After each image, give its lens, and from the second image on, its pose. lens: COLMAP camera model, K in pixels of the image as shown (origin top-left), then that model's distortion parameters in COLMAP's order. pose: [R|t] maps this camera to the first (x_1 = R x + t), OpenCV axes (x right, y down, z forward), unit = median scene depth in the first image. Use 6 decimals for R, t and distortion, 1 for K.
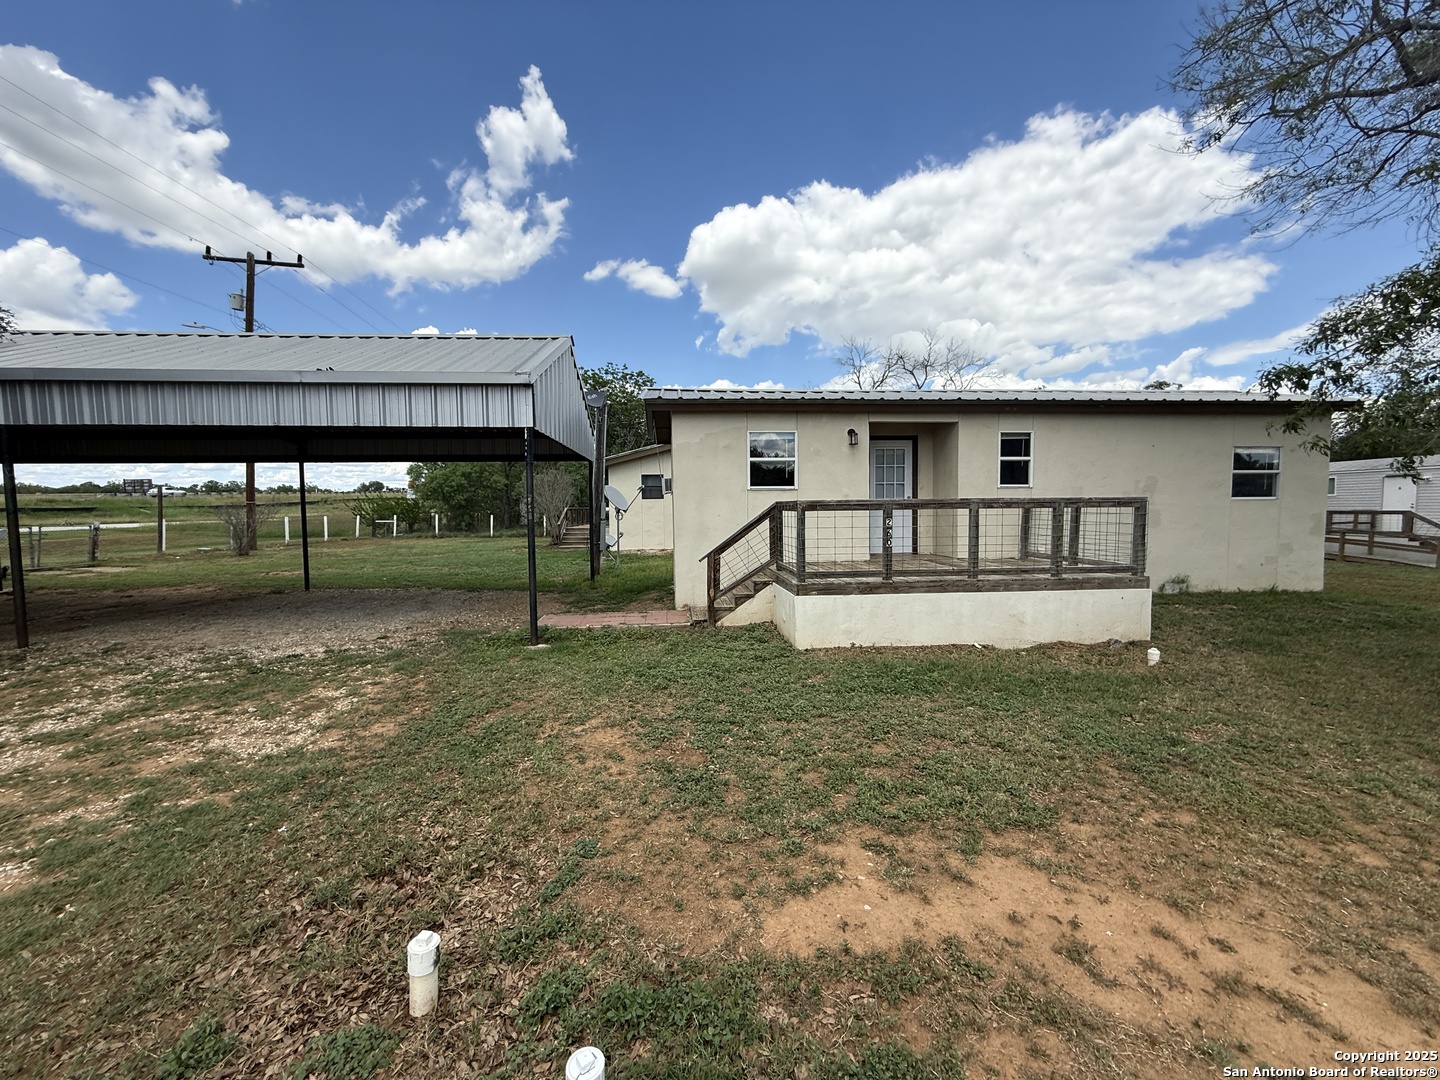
lens RADIAL K [[574.3, 0, 700.5], [0, 574.3, 516.1], [0, 0, 1]] dist [0.000216, -0.000248]
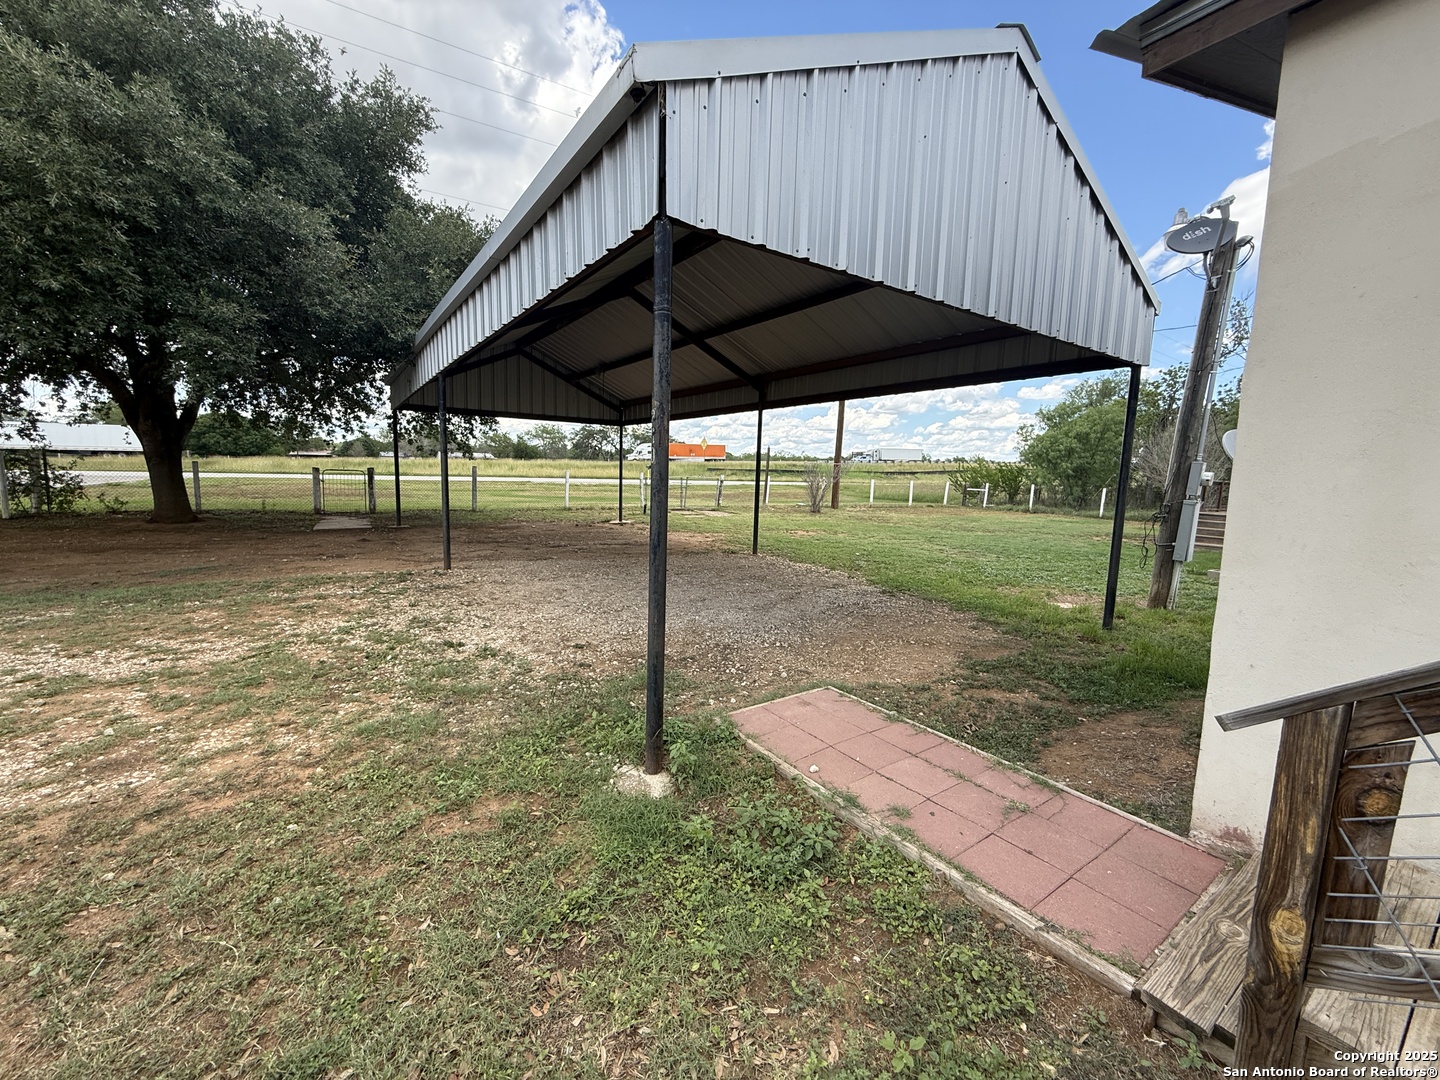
lens RADIAL K [[574.3, 0, 713.6], [0, 574.3, 540.4], [0, 0, 1]] dist [0.000216, -0.000248]
pose [[0.509459, 0.126151, -0.851198, 0.055741], [-0.048384, 0.991830, 0.118035, 0.005437], [0.859134, -0.018949, 0.511400, 0.698182]]
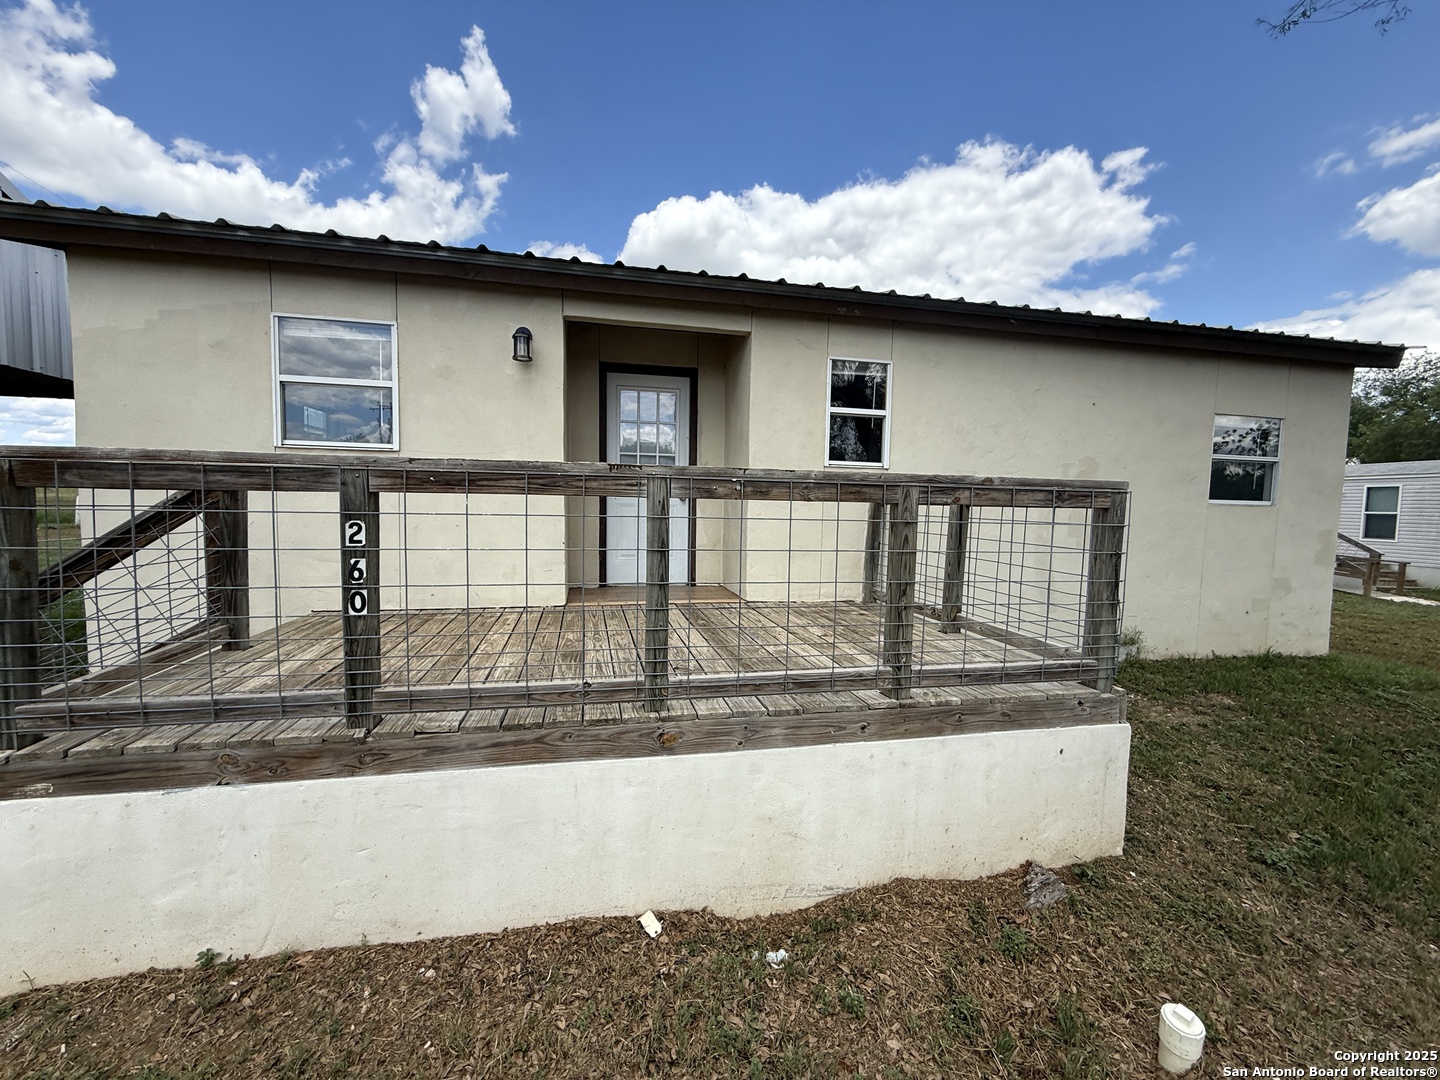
lens RADIAL K [[574.3, 0, 719.0], [0, 574.3, 537.1], [0, 0, 1]] dist [0.000216, -0.000248]
pose [[0.988612, 0.022672, 0.148769, 0.375992], [-0.028633, 0.998865, 0.038052, -0.002990], [-0.147737, -0.041878, 0.988140, 0.550949]]
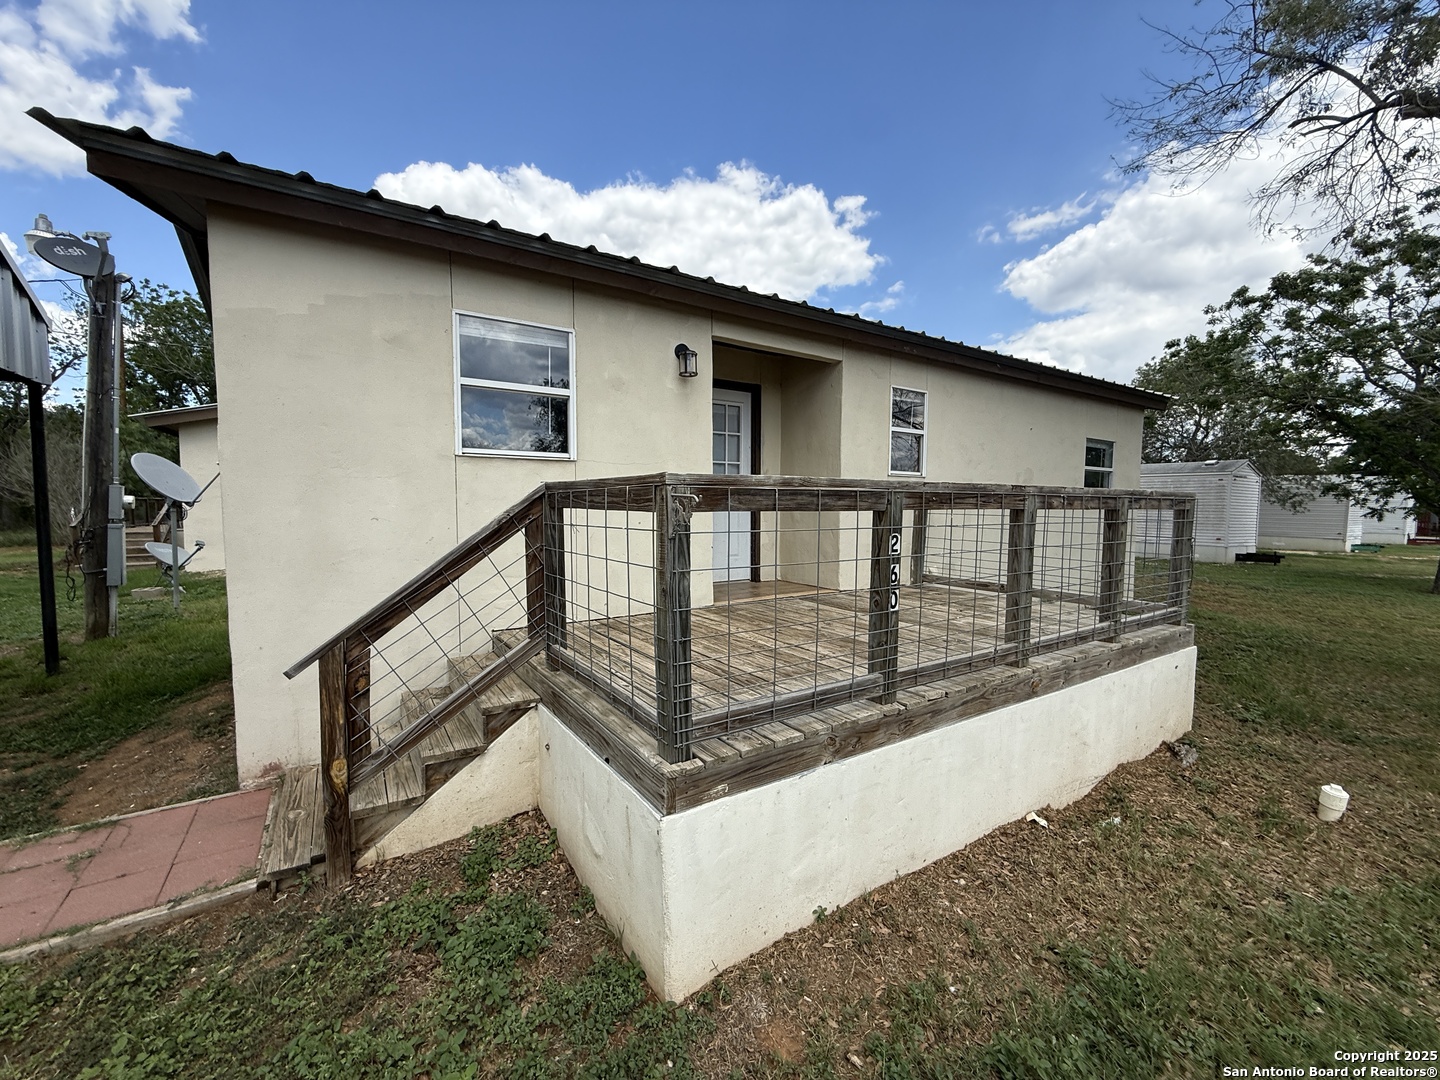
lens RADIAL K [[574.3, 0, 712.1], [0, 574.3, 535.3], [0, 0, 1]] dist [0.000216, -0.000248]
pose [[0.873605, -0.010513, 0.486522, 0.043514], [-0.007974, 0.999323, 0.035911, -0.005252], [-0.486570, -0.035252, 0.872930, 0.598283]]
